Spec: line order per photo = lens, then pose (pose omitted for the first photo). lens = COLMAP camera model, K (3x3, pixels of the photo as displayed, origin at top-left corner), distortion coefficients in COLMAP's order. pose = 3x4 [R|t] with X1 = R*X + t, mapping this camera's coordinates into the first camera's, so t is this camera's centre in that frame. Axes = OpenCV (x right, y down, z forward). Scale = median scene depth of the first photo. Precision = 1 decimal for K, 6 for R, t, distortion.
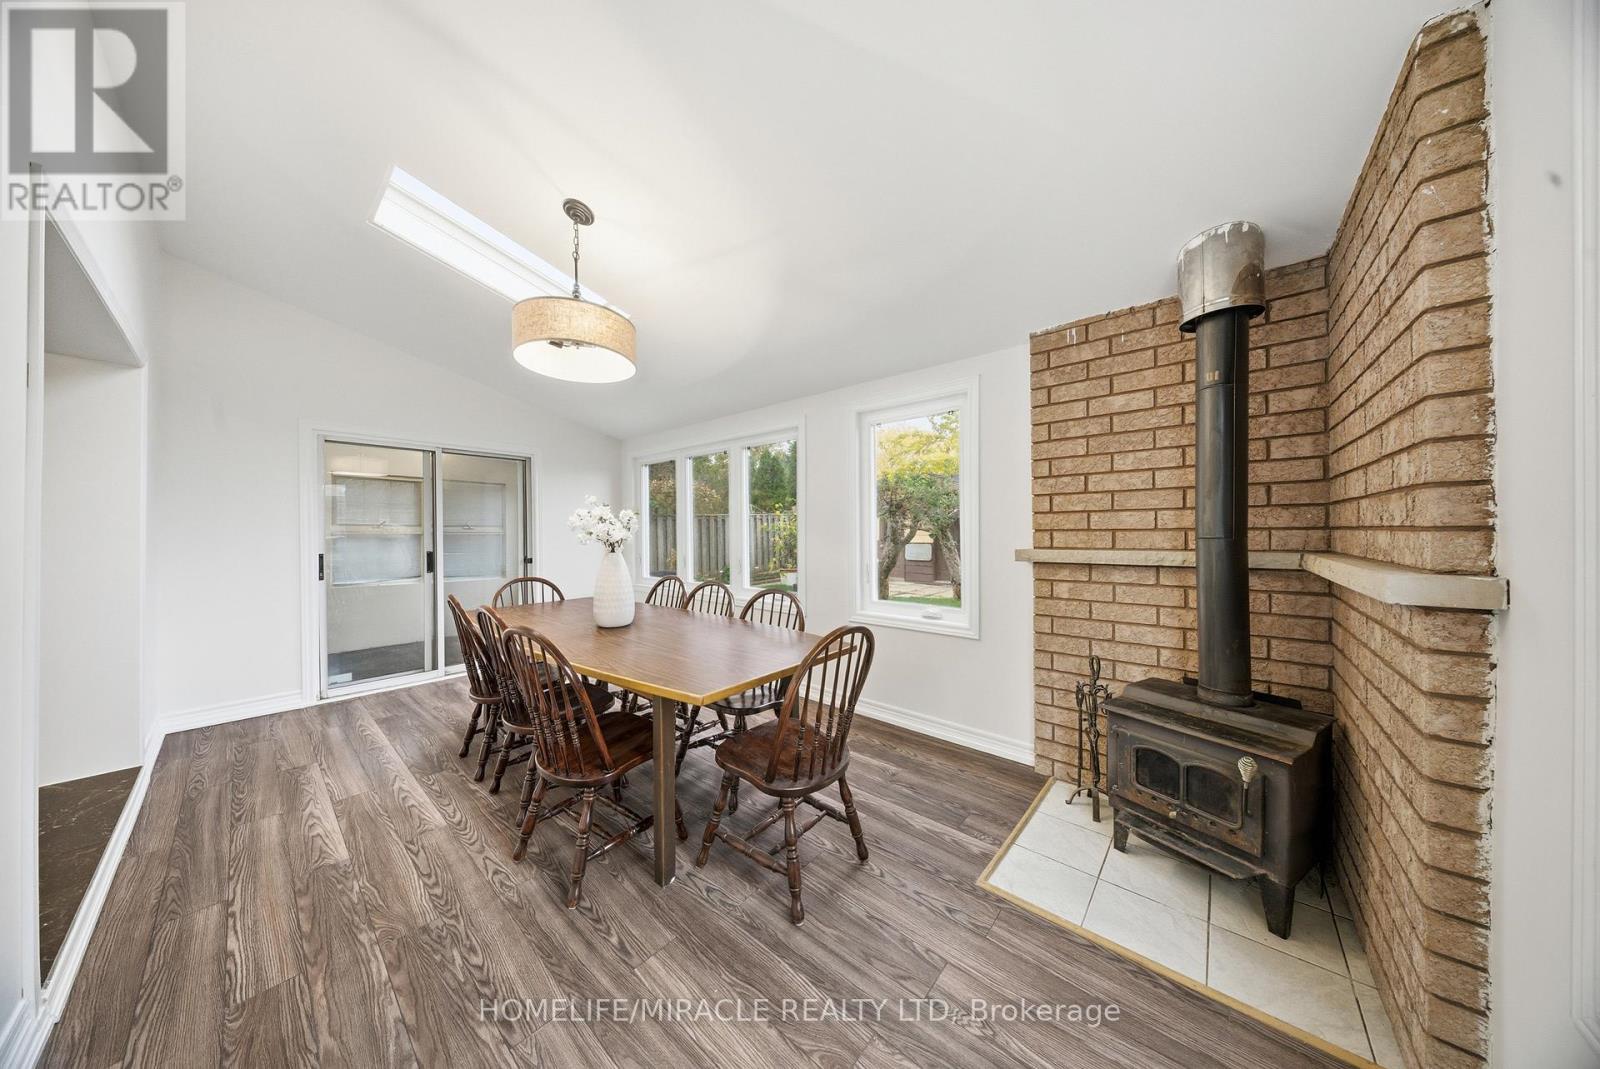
lens RADIAL K [[480.3, 0, 799.4], [0, 480.3, 537.4], [0, 0, 1]] dist [-0.001394, -0.000363]
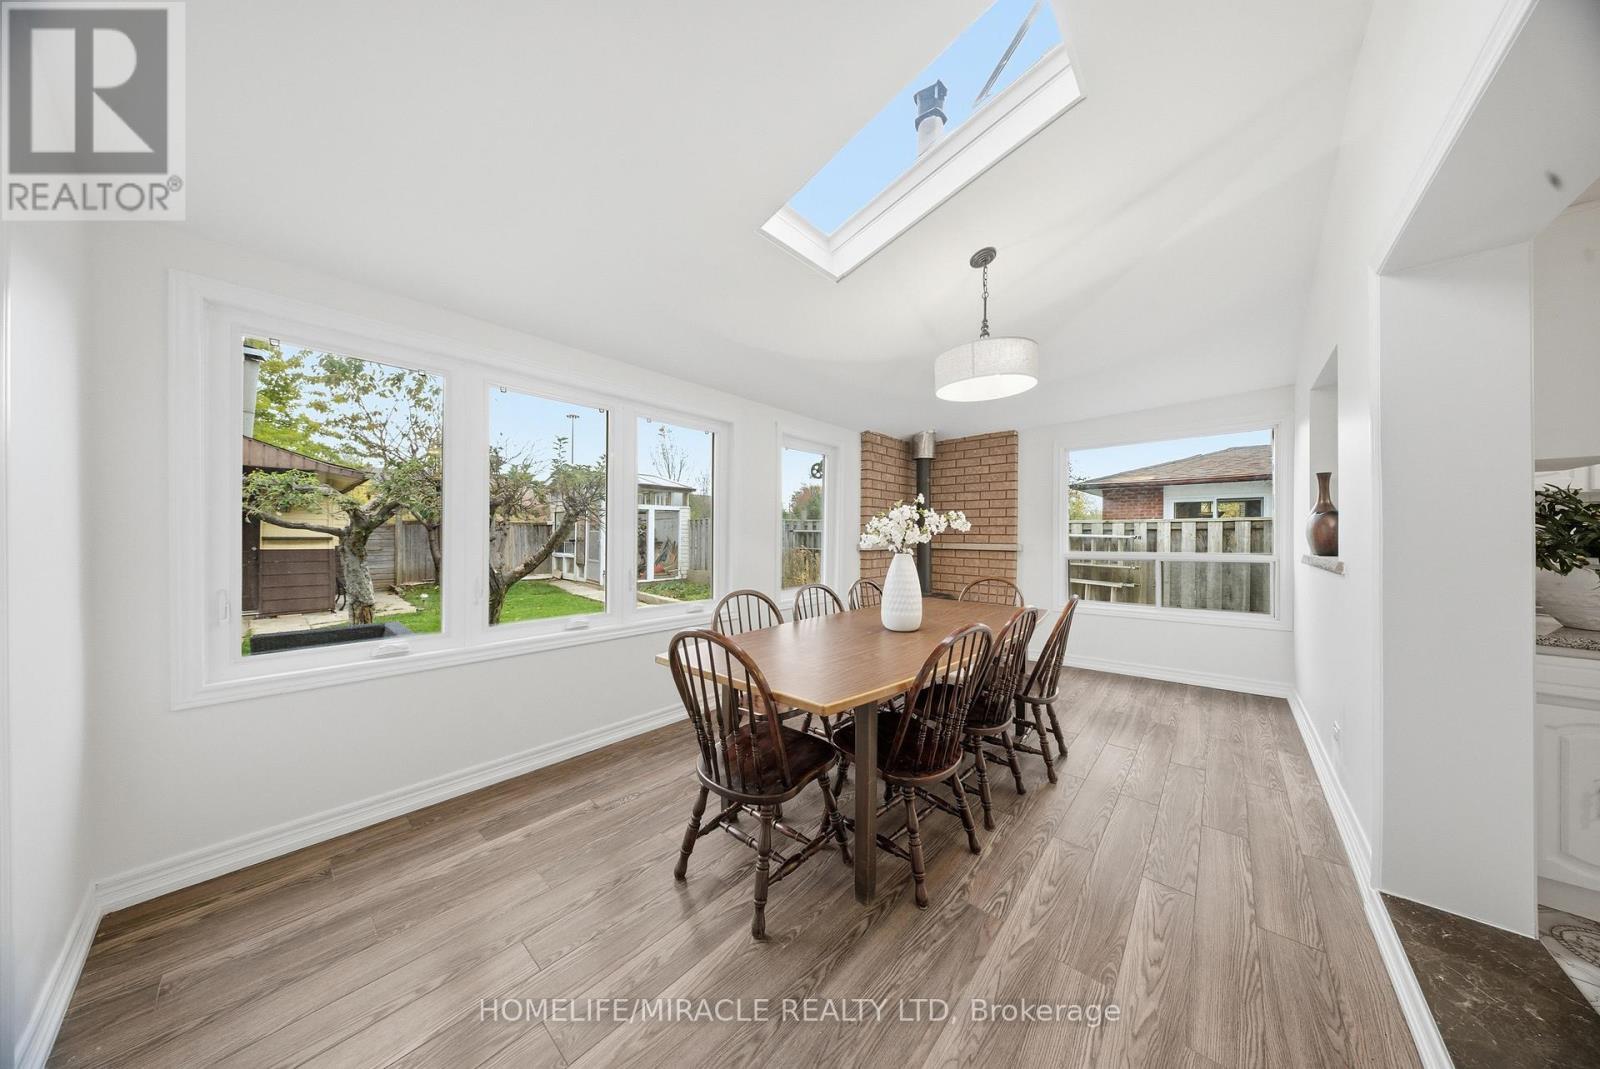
lens RADIAL K [[480.3, 0, 799.6], [0, 480.3, 532.2], [0, 0, 1]] dist [-0.001394, -0.000363]
pose [[0.011490, 0.007145, 0.999908, -1.556799], [0.001670, 0.999973, -0.007165, -0.007508], [-0.999933, 0.001752, 0.011478, 1.364234]]
